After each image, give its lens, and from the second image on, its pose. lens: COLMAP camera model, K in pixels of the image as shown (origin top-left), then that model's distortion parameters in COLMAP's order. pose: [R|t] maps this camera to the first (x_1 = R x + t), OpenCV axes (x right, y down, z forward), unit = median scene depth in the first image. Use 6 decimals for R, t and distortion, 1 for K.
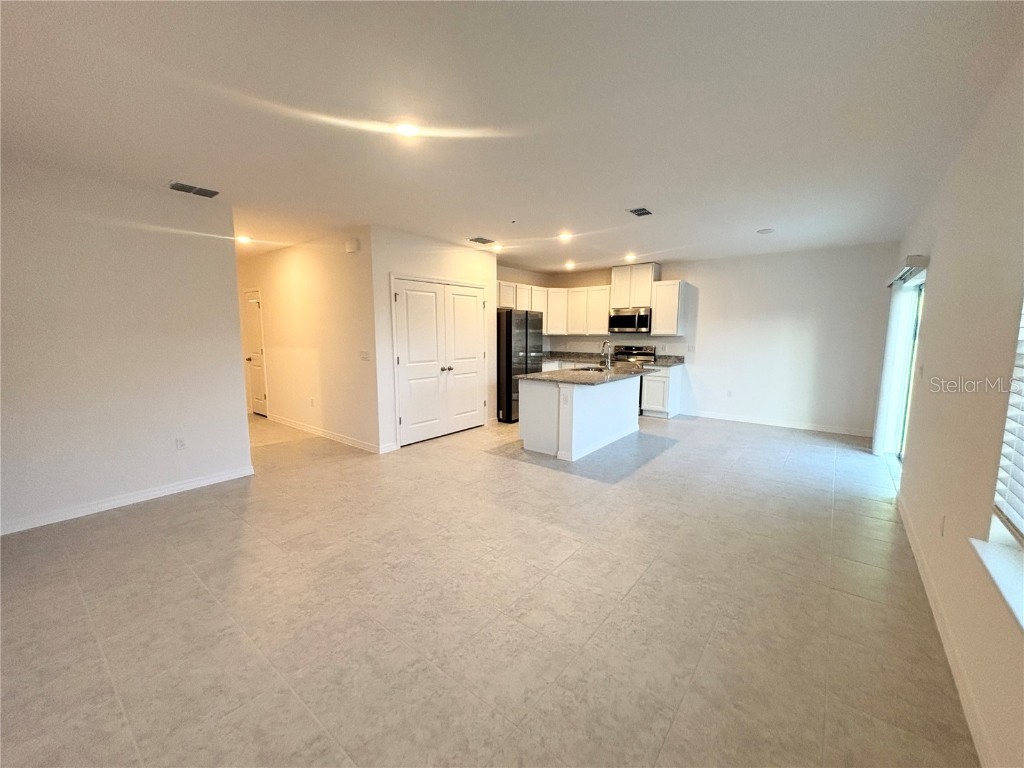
lens RADIAL K [[408.6, 0, 512.0], [0, 408.6, 384.0], [0, 0, 1]] dist [0.012302, 0.000000]
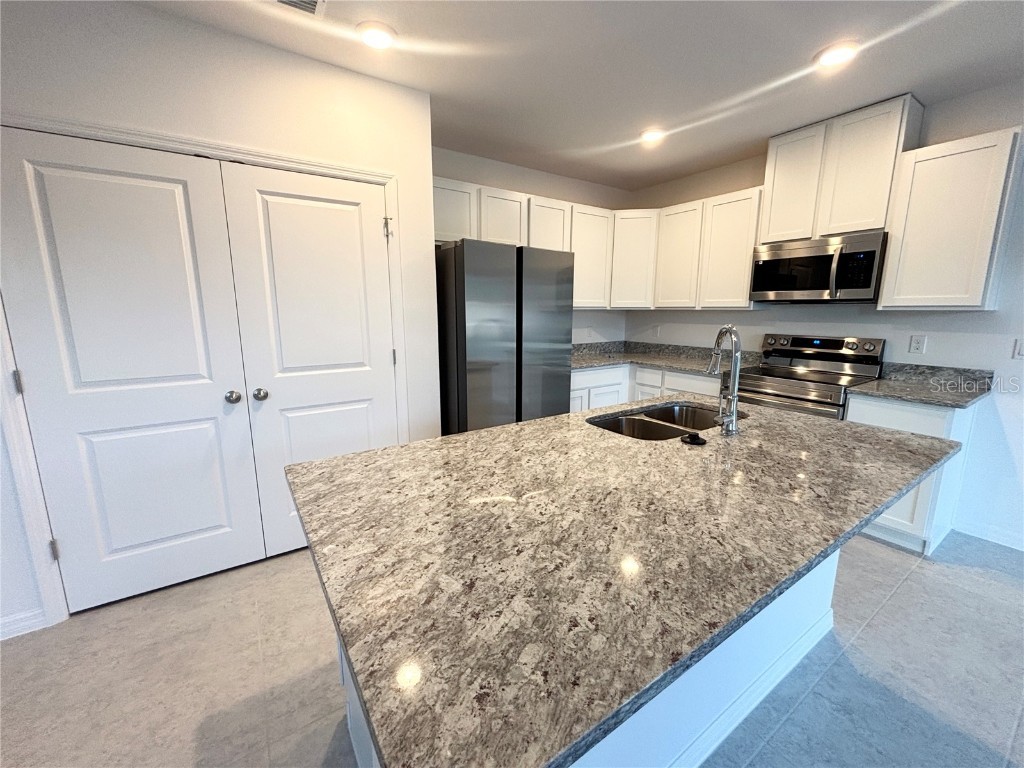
lens RADIAL K [[415.9, 0, 513.4], [0, 415.9, 380.3], [0, 0, 1]] dist [0.000954, 0.000645]
pose [[0.954365, 0.050711, -0.294306, 0.145415], [-0.037611, 0.998041, 0.050006, -0.063750], [0.296265, -0.036654, 0.954402, 0.560180]]
